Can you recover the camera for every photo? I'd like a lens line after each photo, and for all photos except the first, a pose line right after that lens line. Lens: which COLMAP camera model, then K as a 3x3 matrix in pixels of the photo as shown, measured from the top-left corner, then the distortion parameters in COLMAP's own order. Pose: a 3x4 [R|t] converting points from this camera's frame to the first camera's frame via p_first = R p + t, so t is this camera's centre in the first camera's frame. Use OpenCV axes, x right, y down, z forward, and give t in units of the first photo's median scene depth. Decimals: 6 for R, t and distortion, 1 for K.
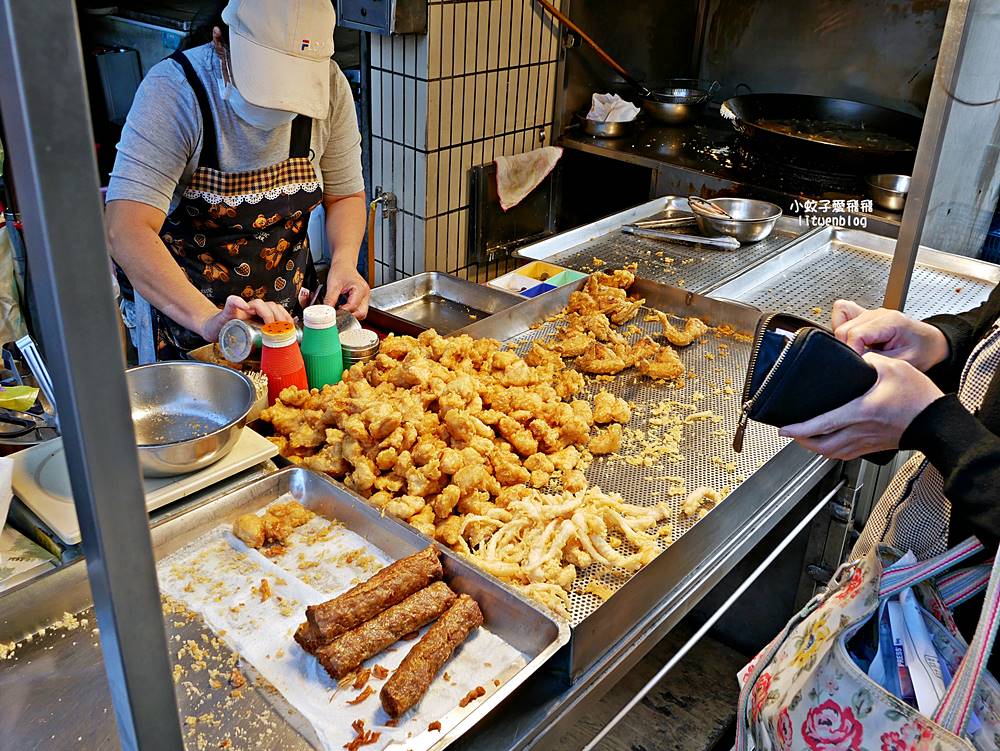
lens RADIAL K [[870.6, 0, 499.7], [0, 870.6, 376.2], [0, 0, 1]] dist [-0.044252, 0.005640]
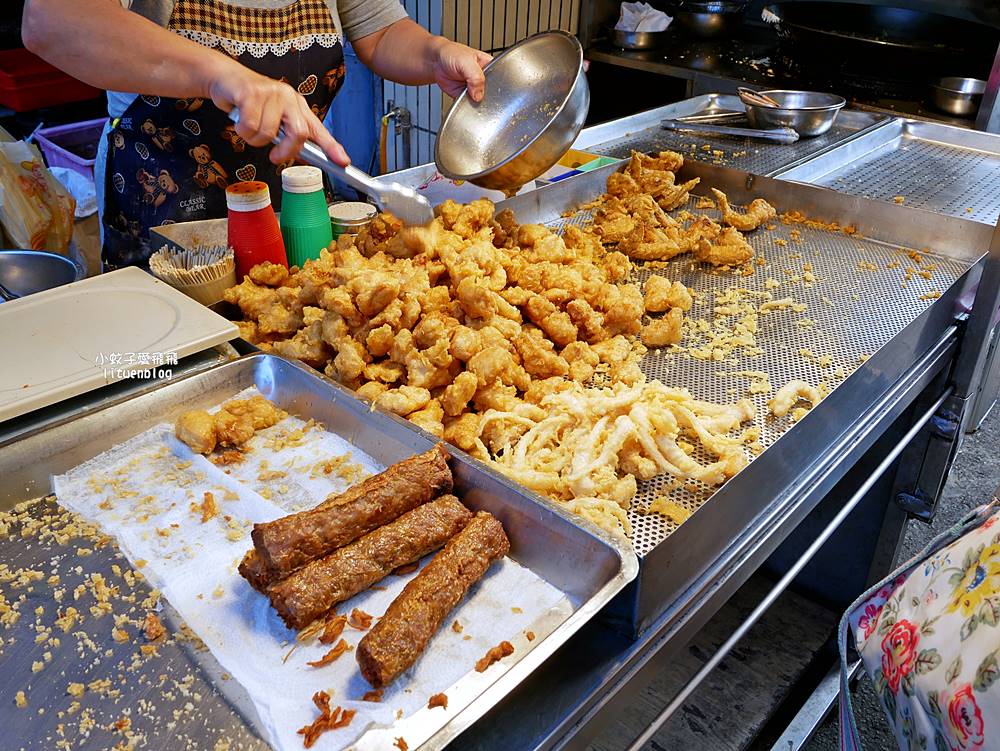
lens RADIAL K [[870.6, 0, 498.3], [0, 870.6, 374.4], [0, 0, 1]] dist [-0.044252, 0.005640]
pose [[0.999701, -0.000625, -0.024456, -0.008762], [0.002013, 0.998385, 0.056781, 0.080183], [0.024381, -0.056814, 0.998087, 0.241673]]
